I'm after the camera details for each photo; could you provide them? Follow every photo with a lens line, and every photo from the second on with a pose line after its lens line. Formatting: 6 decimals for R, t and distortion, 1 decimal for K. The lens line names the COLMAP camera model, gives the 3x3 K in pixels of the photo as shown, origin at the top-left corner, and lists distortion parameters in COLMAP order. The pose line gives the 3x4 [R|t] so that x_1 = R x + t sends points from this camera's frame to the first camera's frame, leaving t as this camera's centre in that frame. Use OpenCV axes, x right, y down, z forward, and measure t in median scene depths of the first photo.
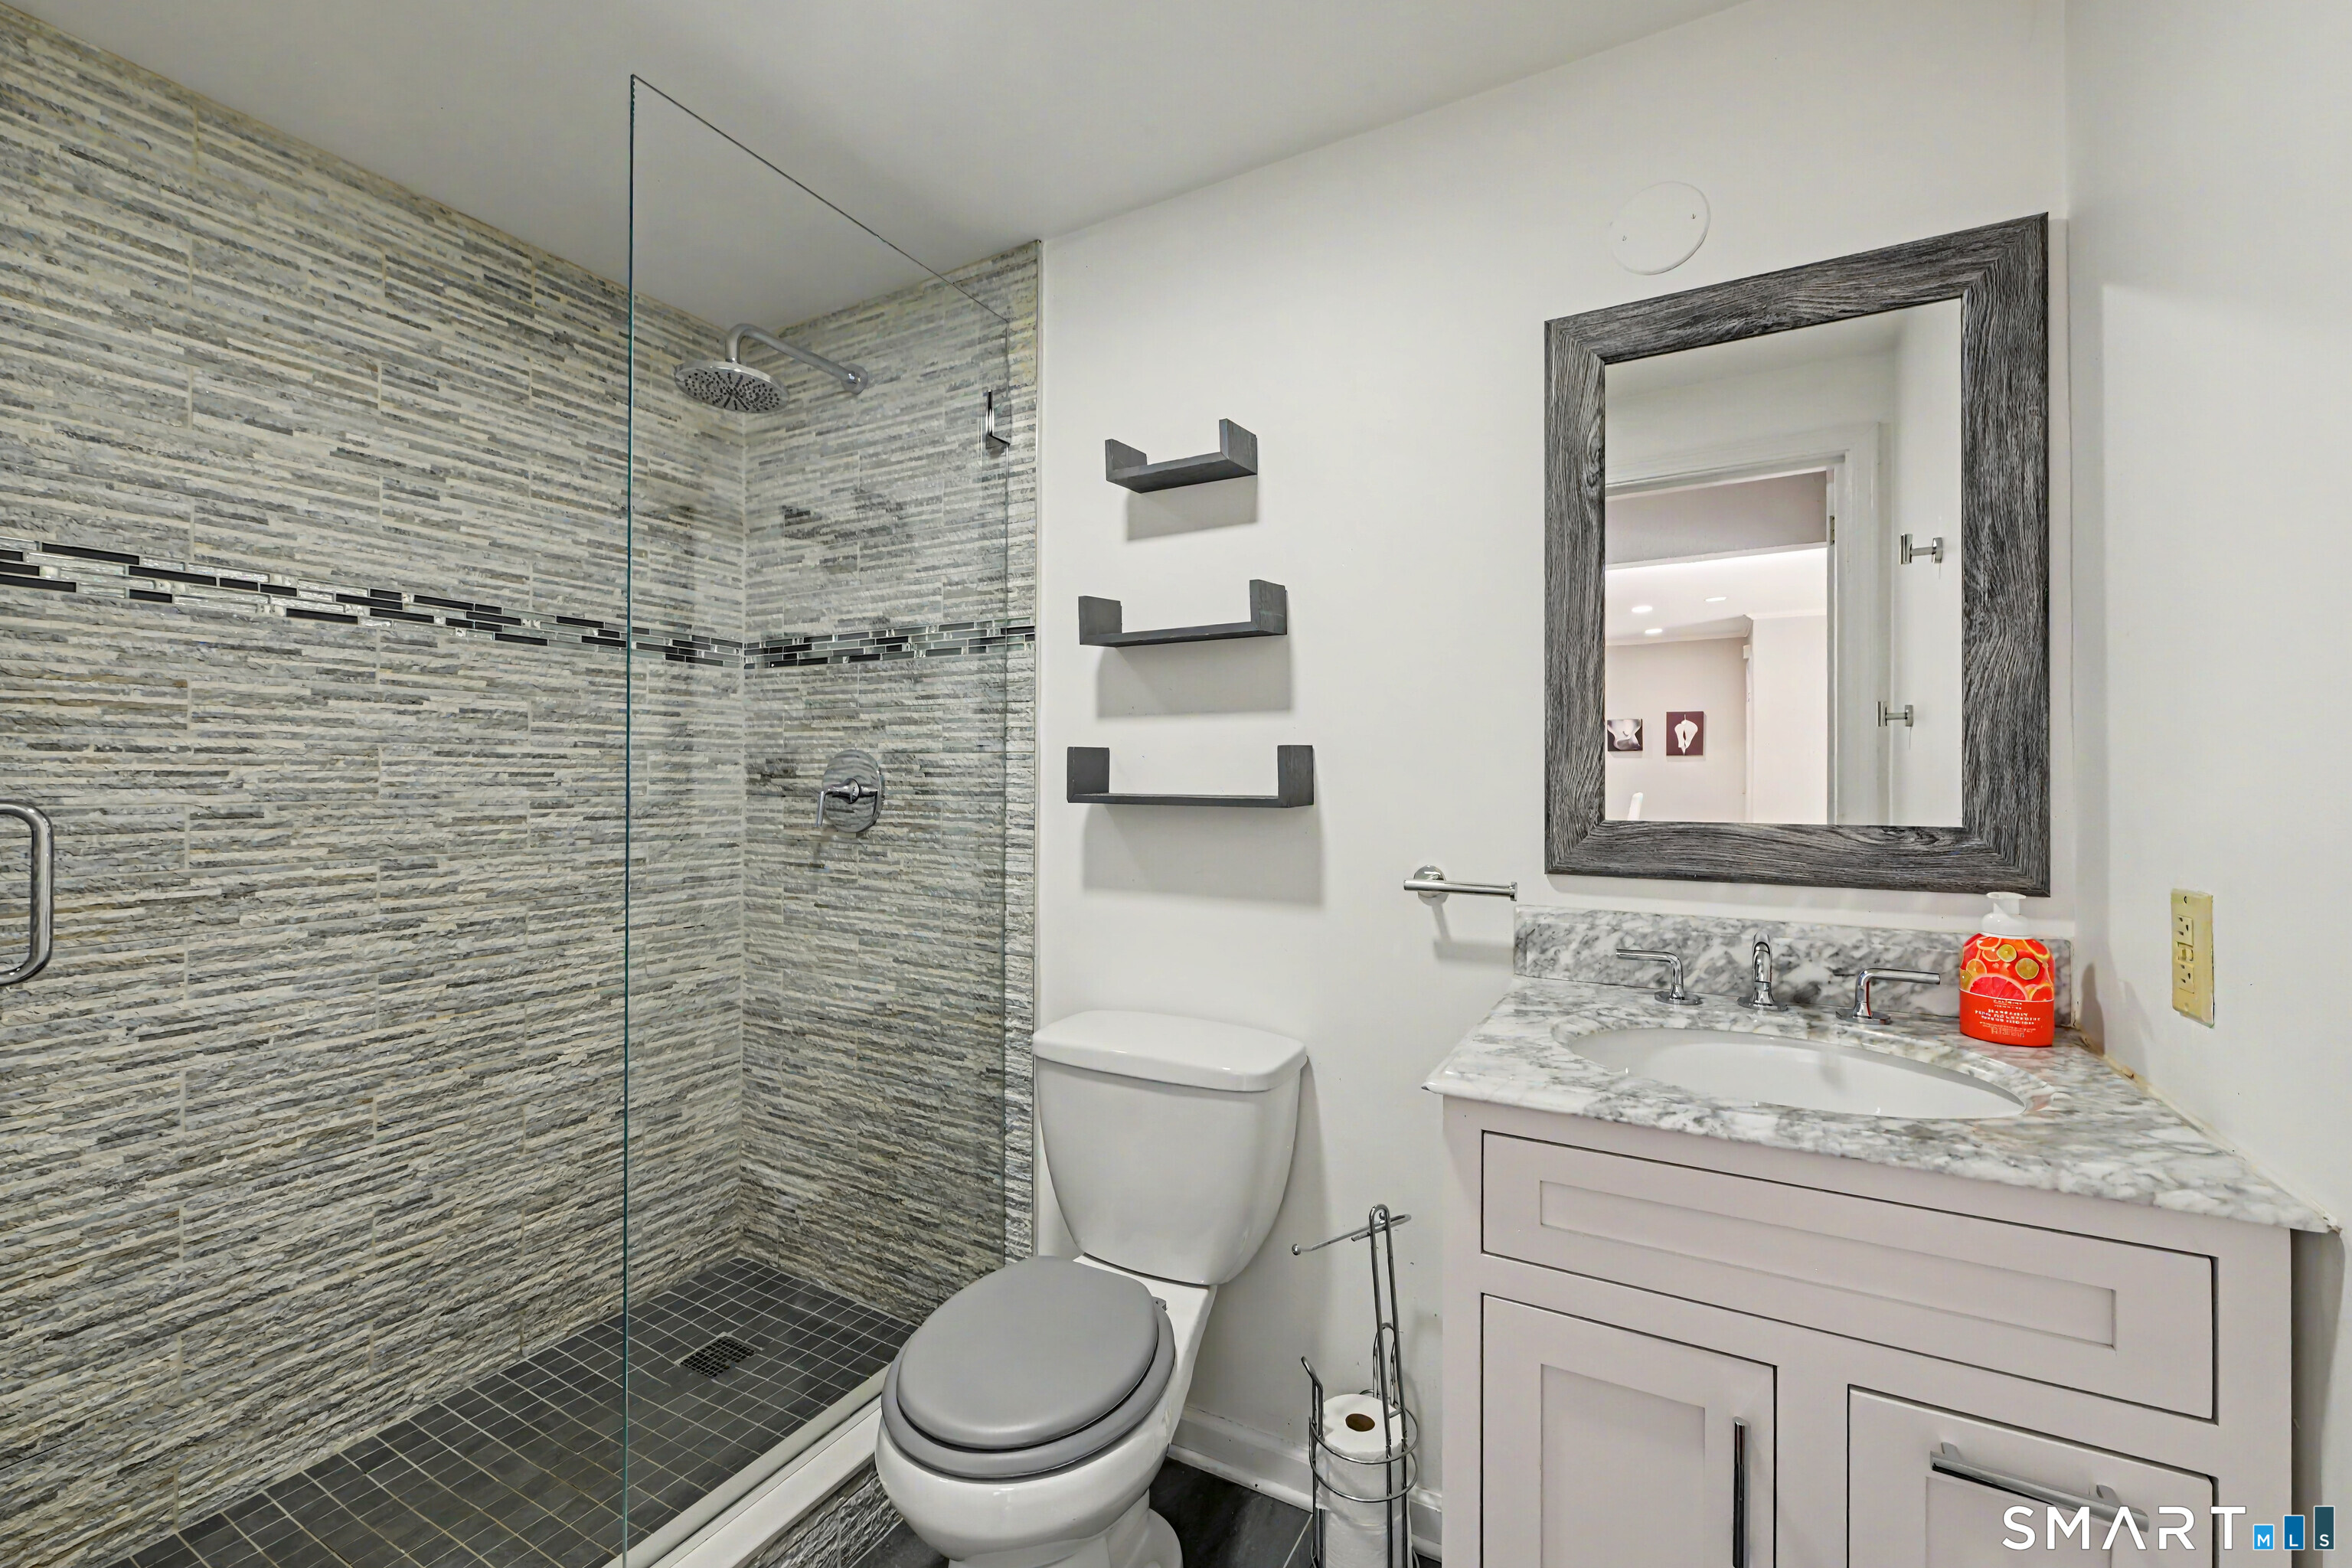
lens RADIAL K [[975.4, 0, 1163.1], [0, 975.4, 776.2], [0, 0, 1]] dist [0.002589, 0.000297]
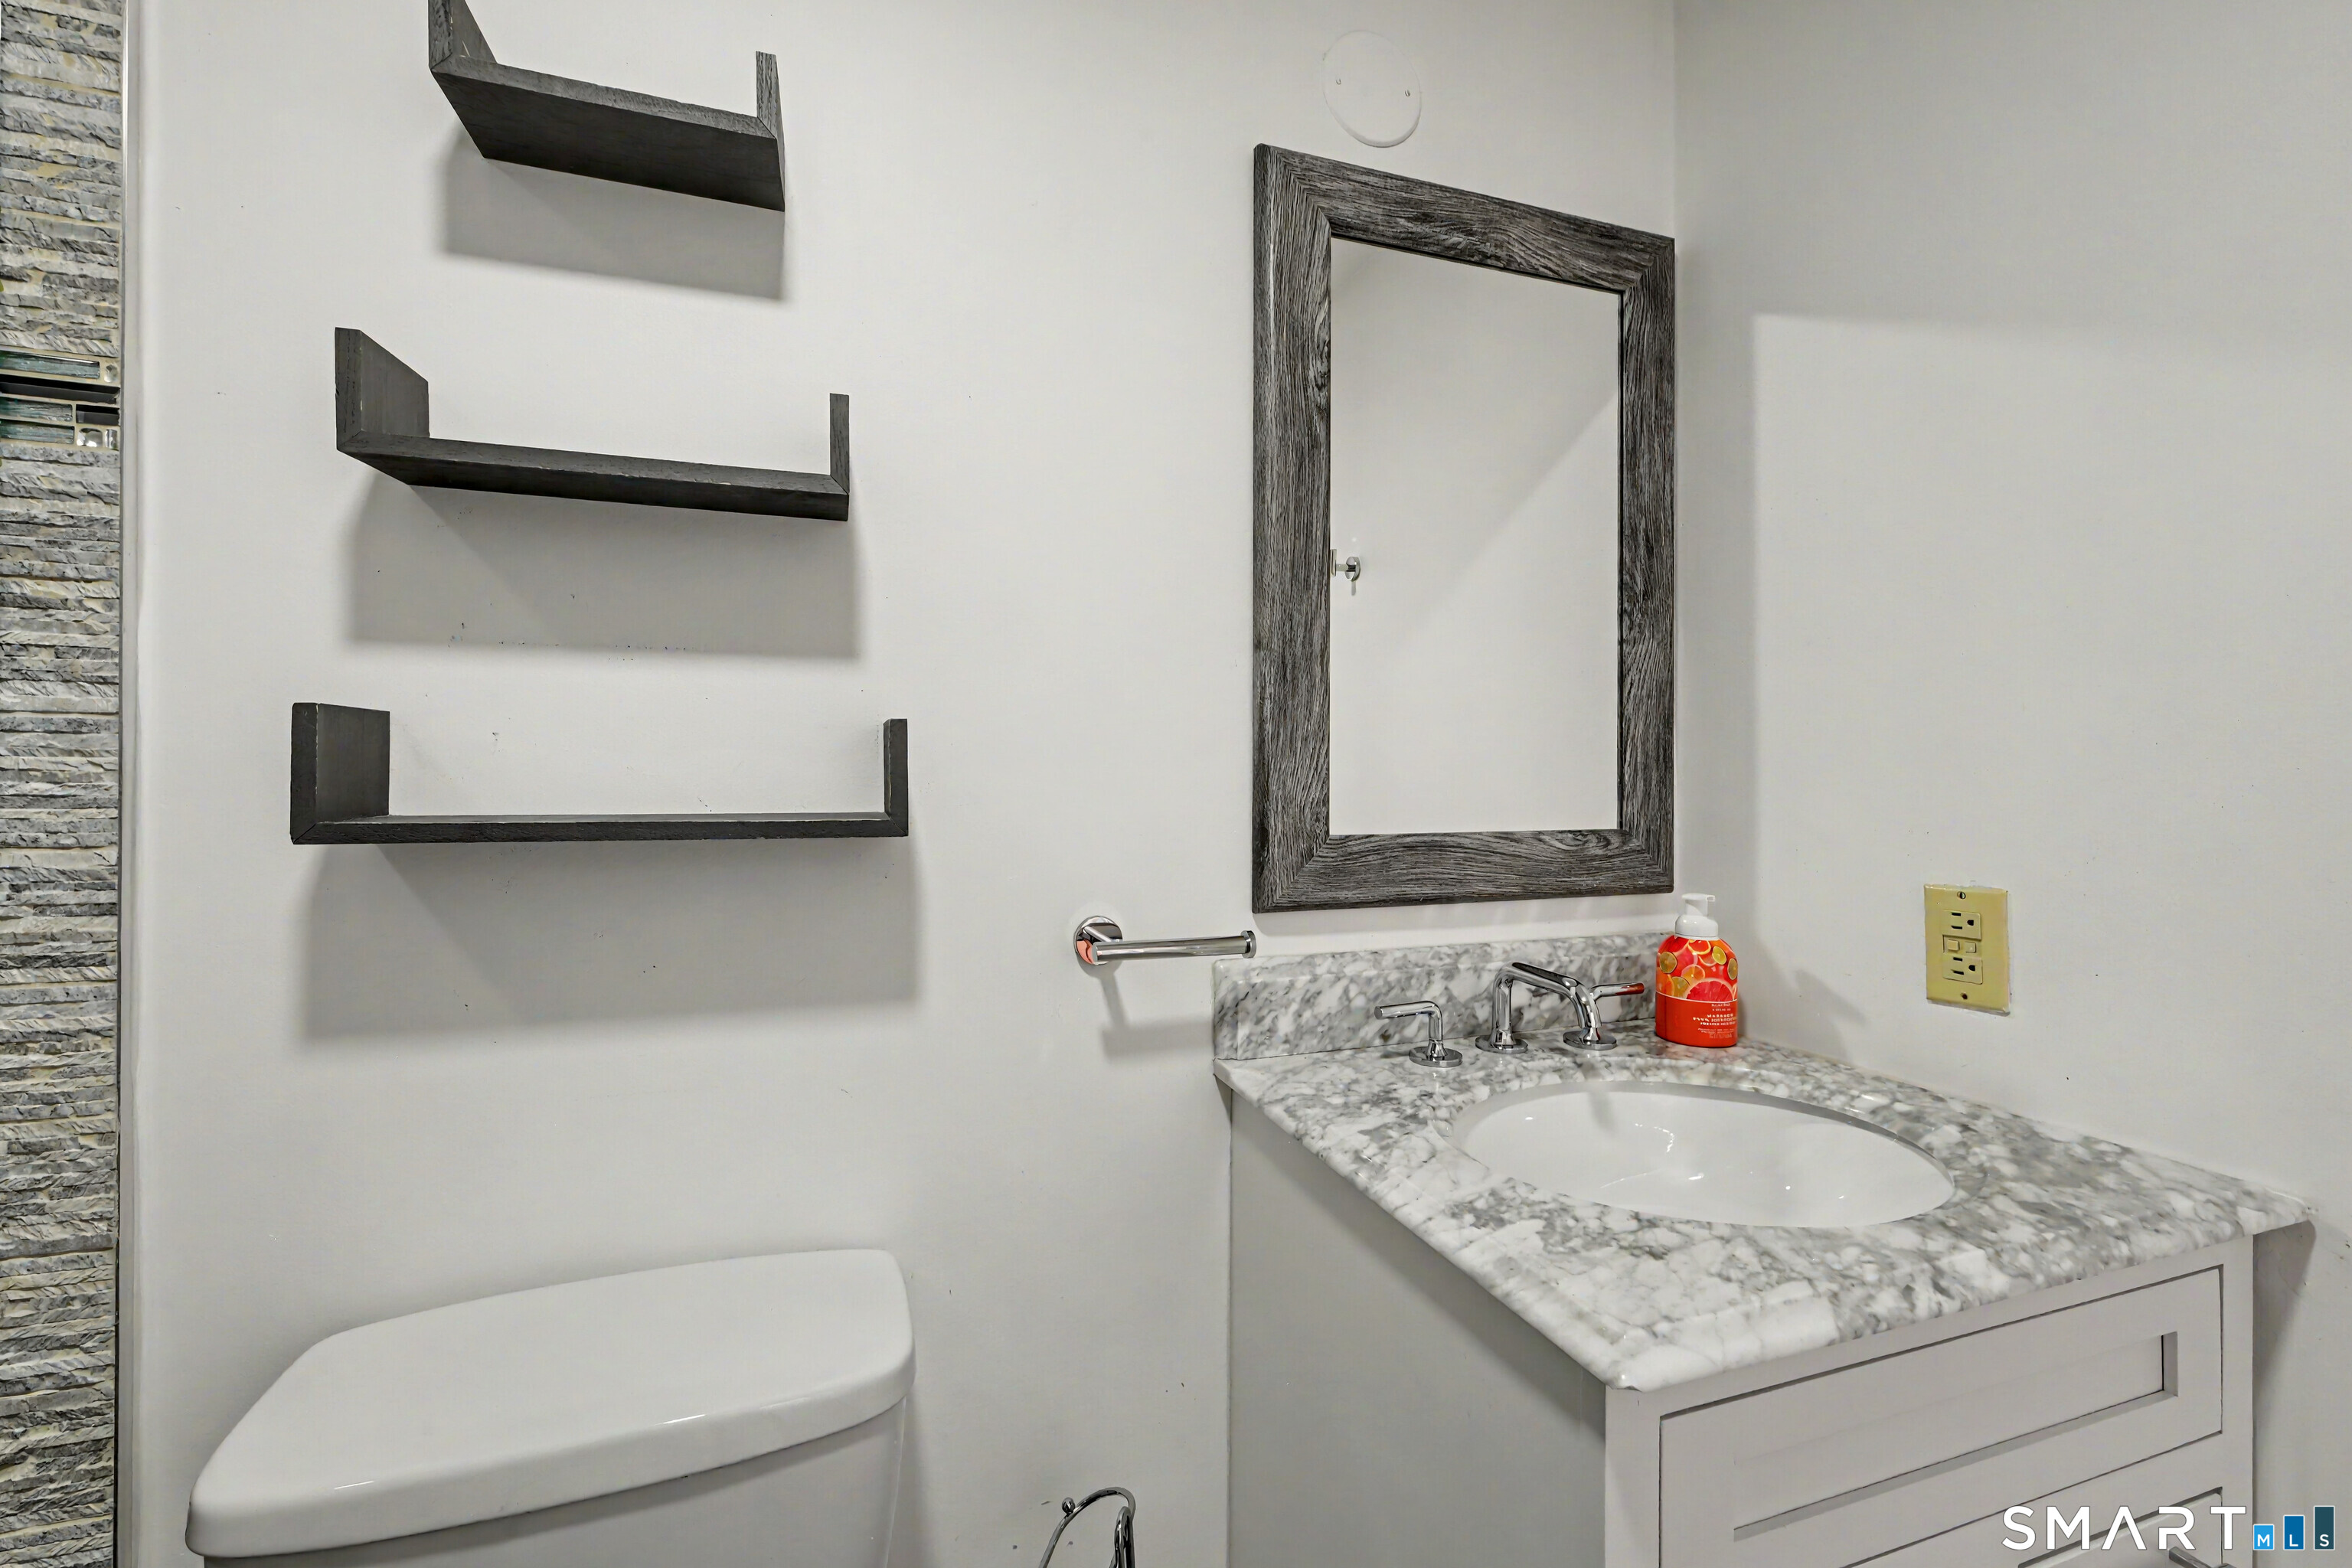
lens RADIAL K [[975.4, 0, 1163.1], [0, 975.4, 776.2], [0, 0, 1]] dist [0.002589, 0.000297]
pose [[0.666155, -0.001021, 0.745813, -0.201465], [-0.001595, 0.999995, 0.002793, -0.002886], [-0.745812, -0.003050, 0.666150, 0.599669]]
